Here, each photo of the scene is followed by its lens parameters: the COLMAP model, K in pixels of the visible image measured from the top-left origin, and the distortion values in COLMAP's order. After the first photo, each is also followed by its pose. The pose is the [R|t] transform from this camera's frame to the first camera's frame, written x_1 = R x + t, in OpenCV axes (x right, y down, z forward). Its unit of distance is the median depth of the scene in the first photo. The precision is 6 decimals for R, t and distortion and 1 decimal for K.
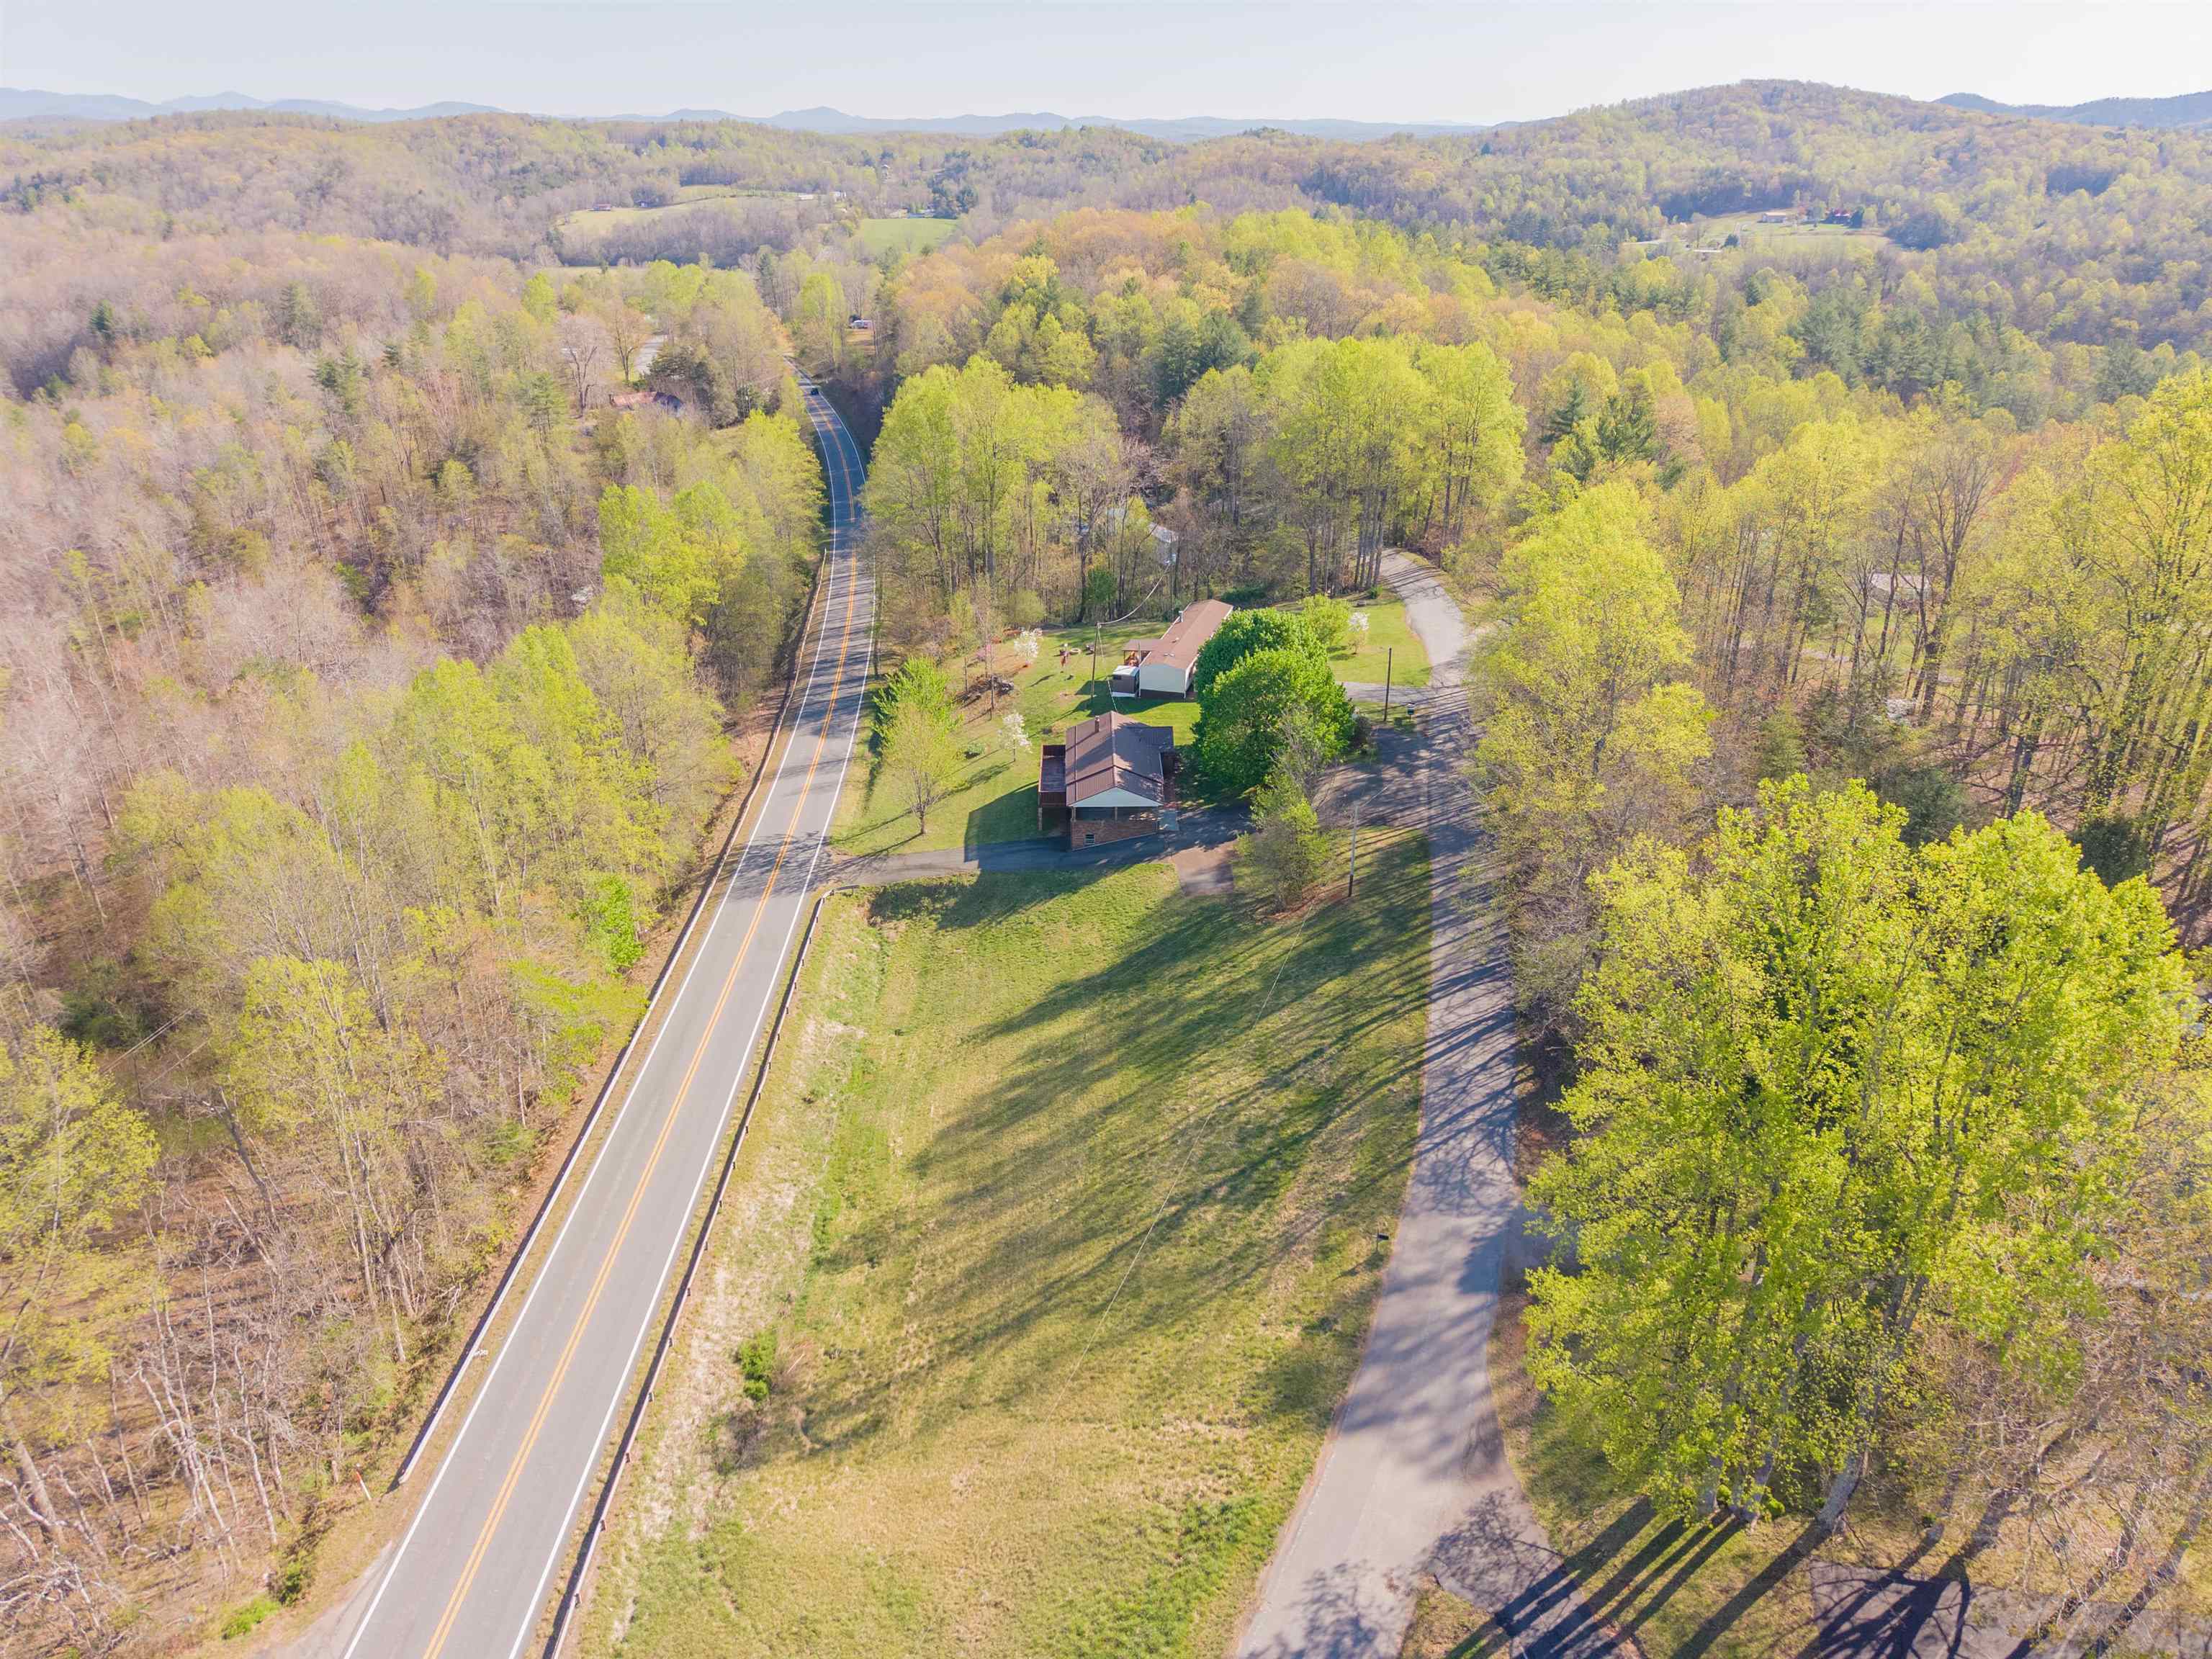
lens RADIAL K [[1476.1, 0, 1102.6], [0, 1476.1, 834.1], [0, 0, 1]] dist [0.026276, -0.021991]
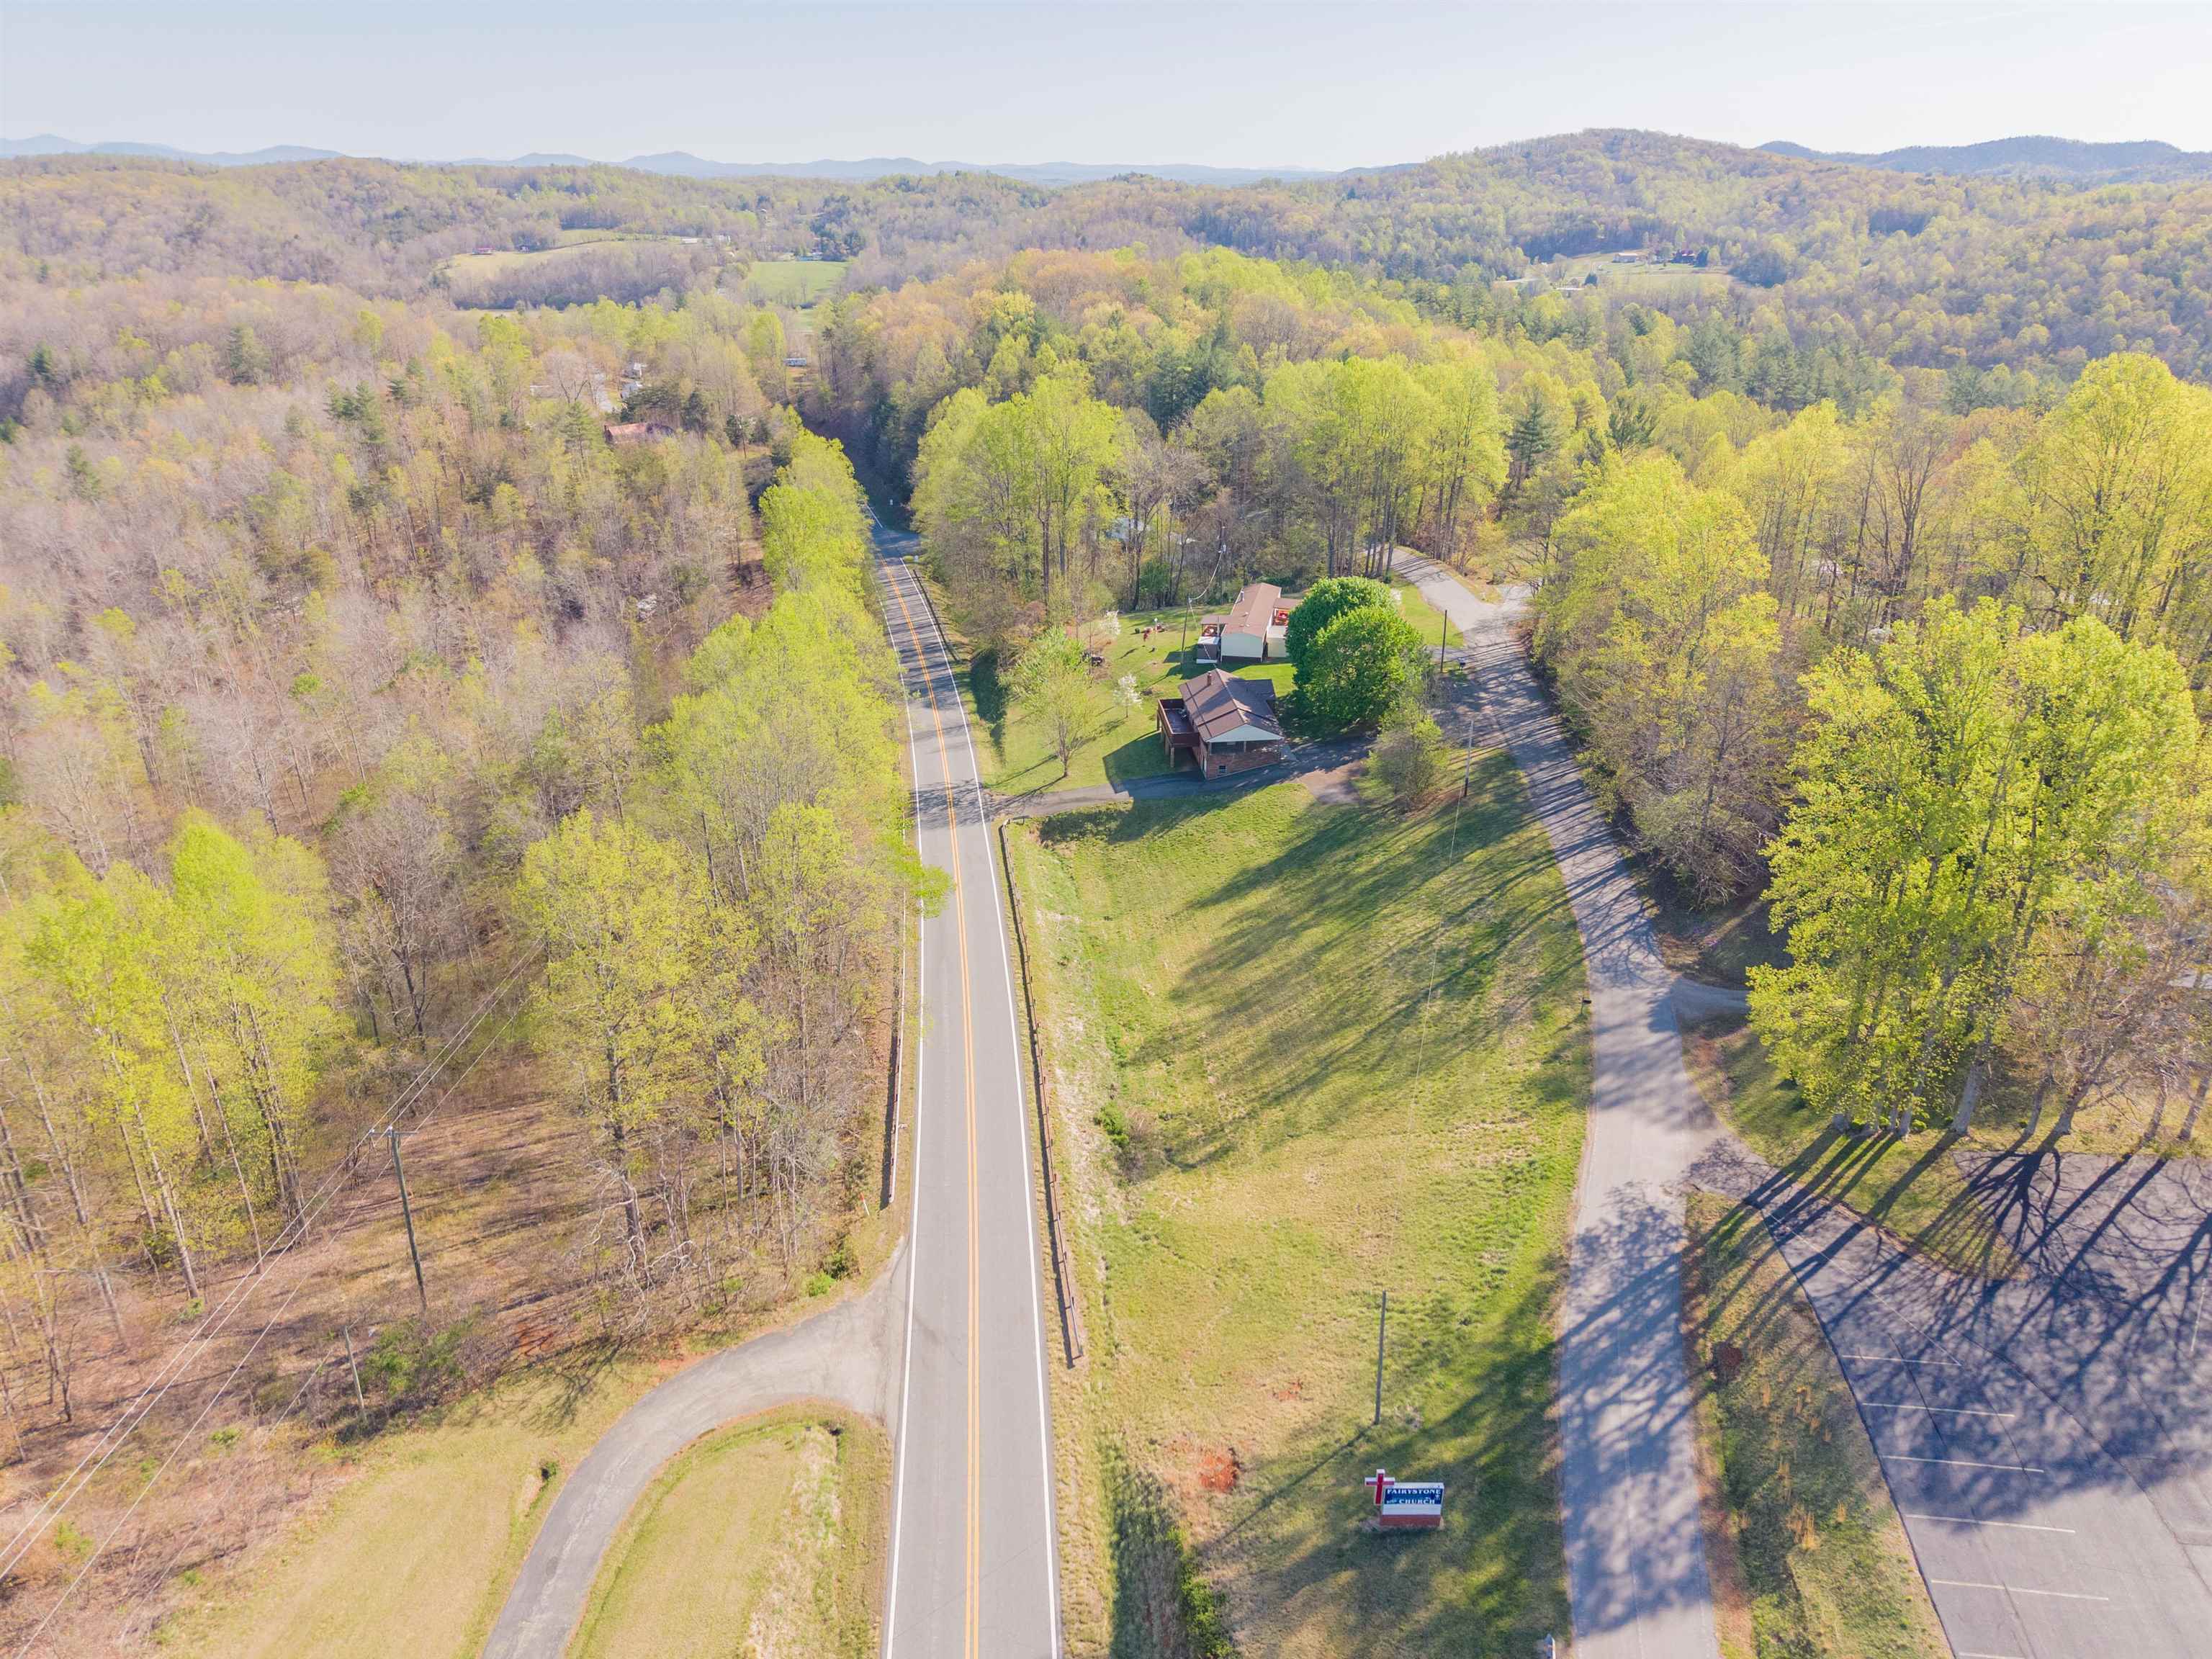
lens RADIAL K [[1476.1, 0, 1104.0], [0, 1476.1, 838.4], [0, 0, 1]] dist [0.026276, -0.021991]
pose [[0.996035, -0.035740, 0.081471, -0.159255], [0.037565, 0.999074, -0.020975, 0.063018], [-0.080646, 0.023952, 0.996455, -0.136367]]
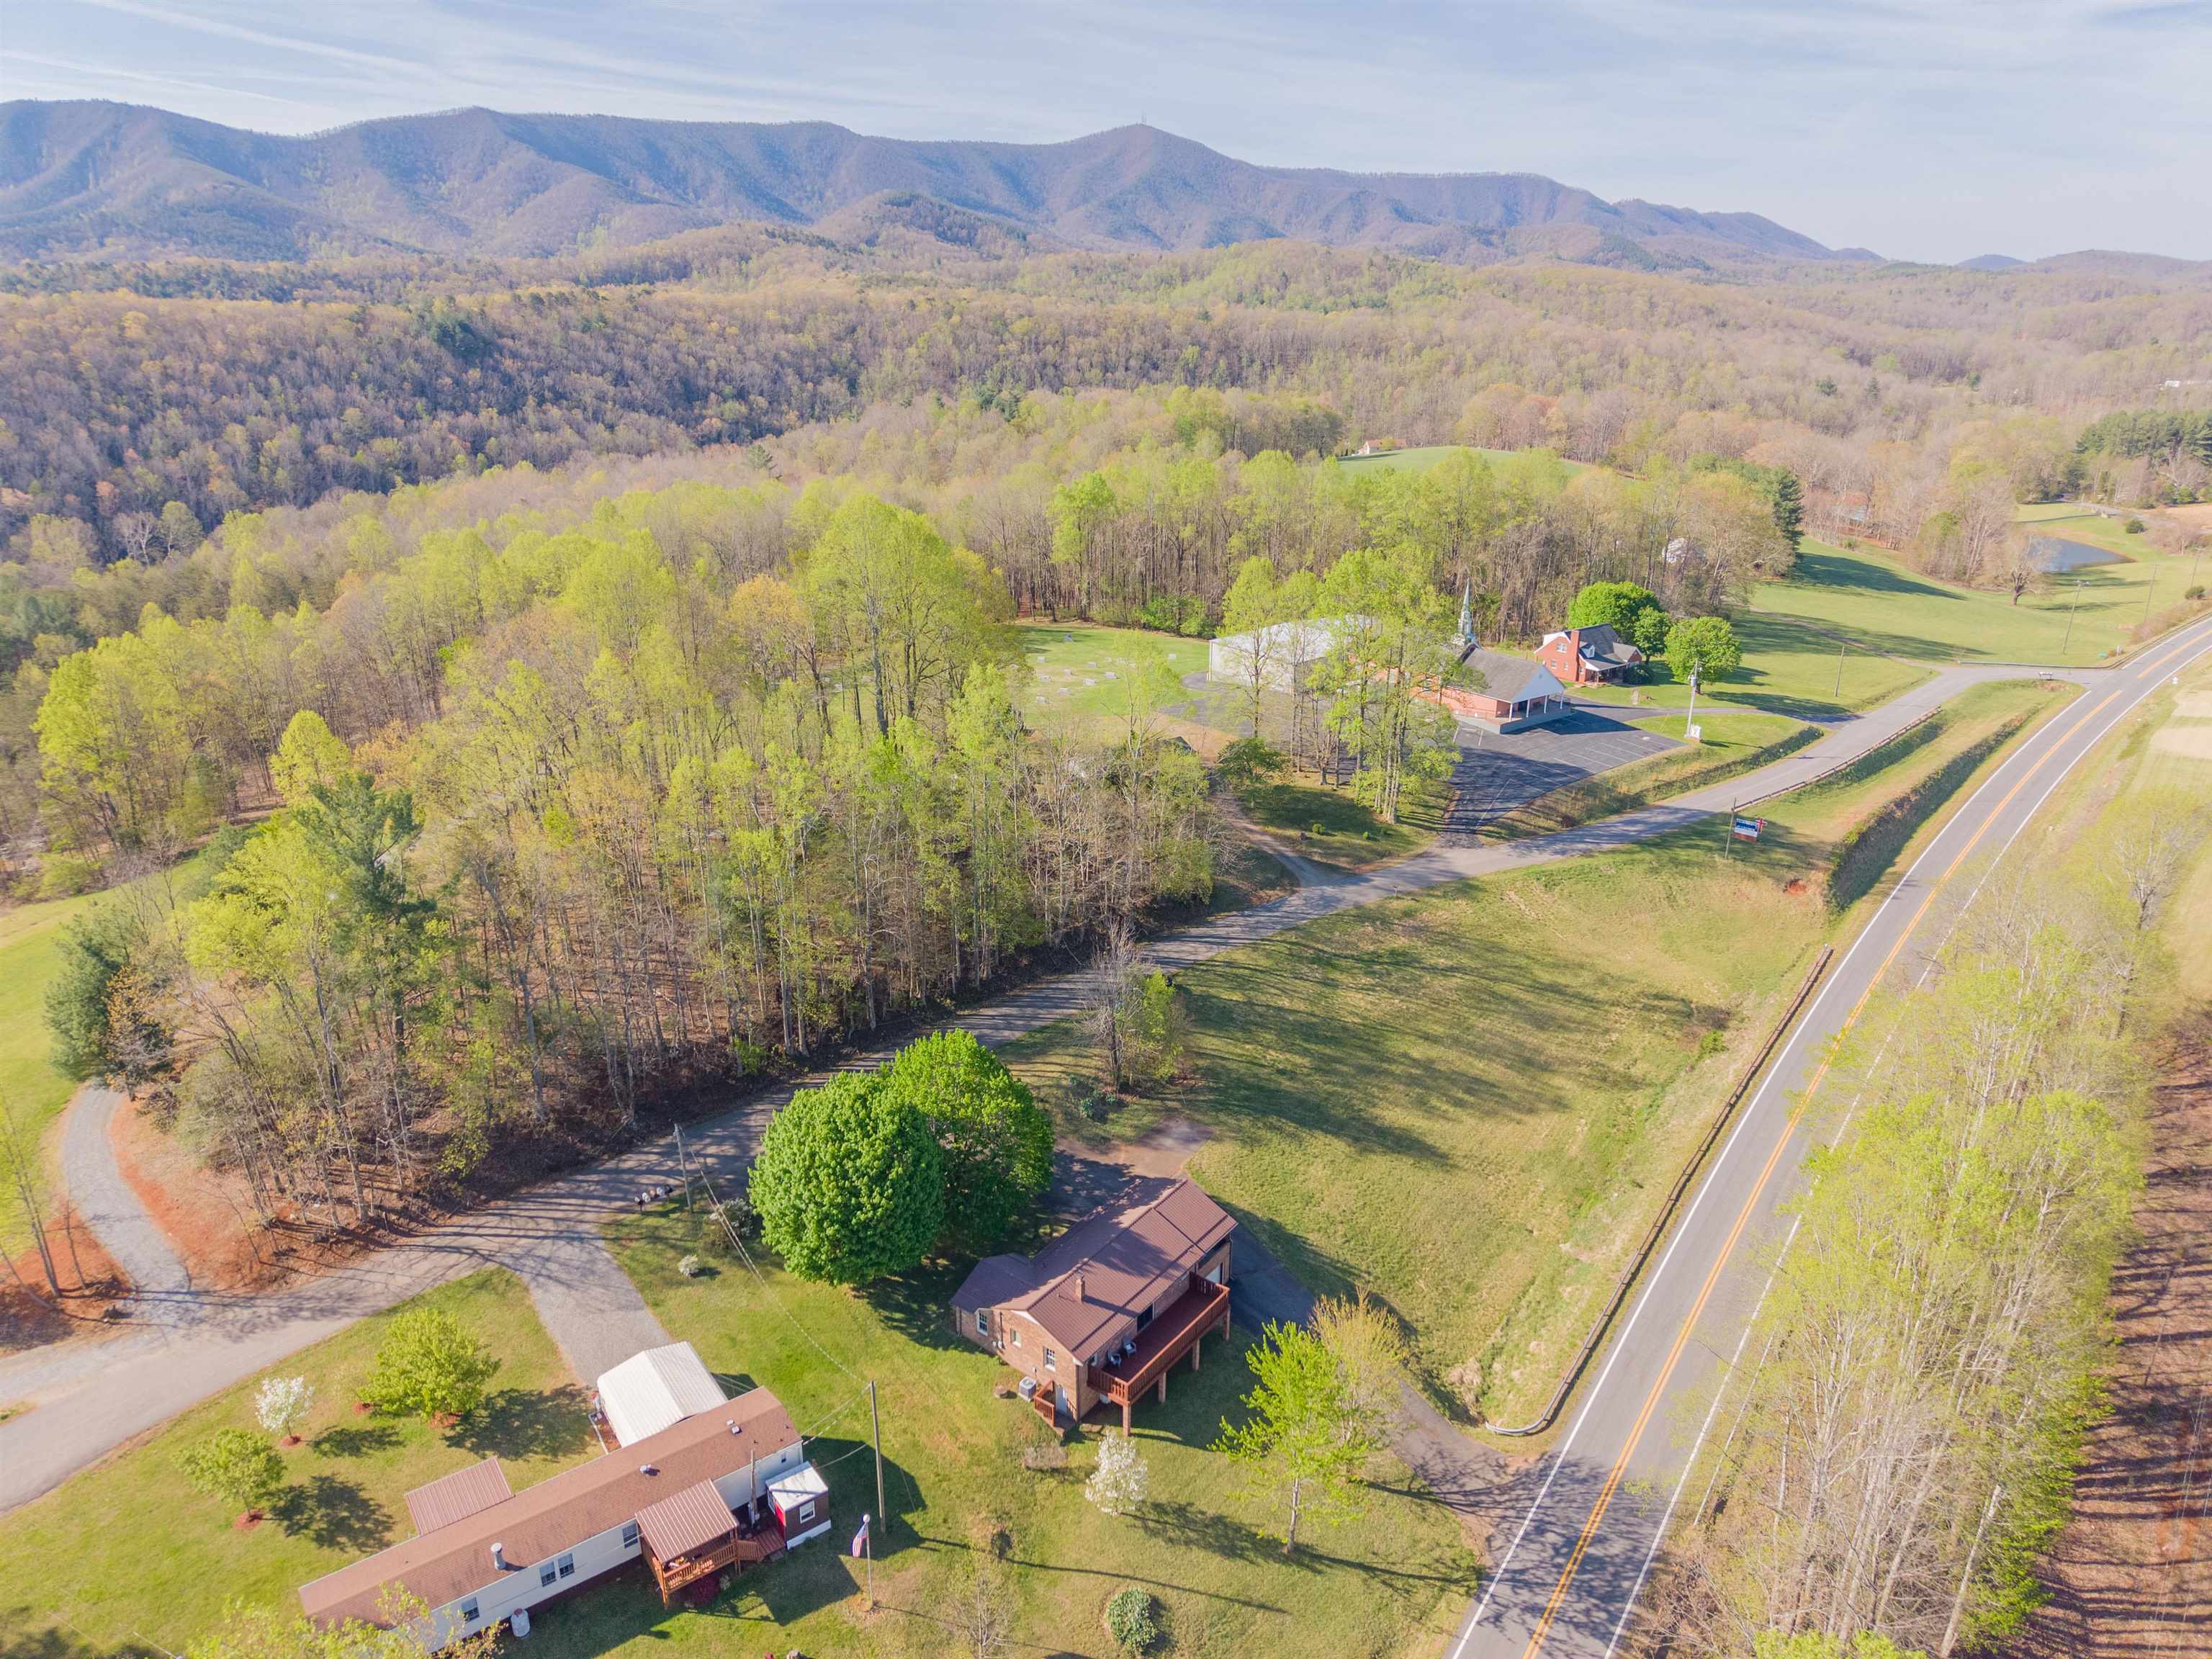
lens RADIAL K [[1476.1, 0, 1103.4], [0, 1476.1, 834.6], [0, 0, 1]] dist [0.026276, -0.021991]
pose [[-0.790962, -0.217537, 0.571889, -0.291609], [0.263494, 0.722456, 0.639241, -0.538642], [-0.552223, 0.656304, -0.514115, 1.013888]]
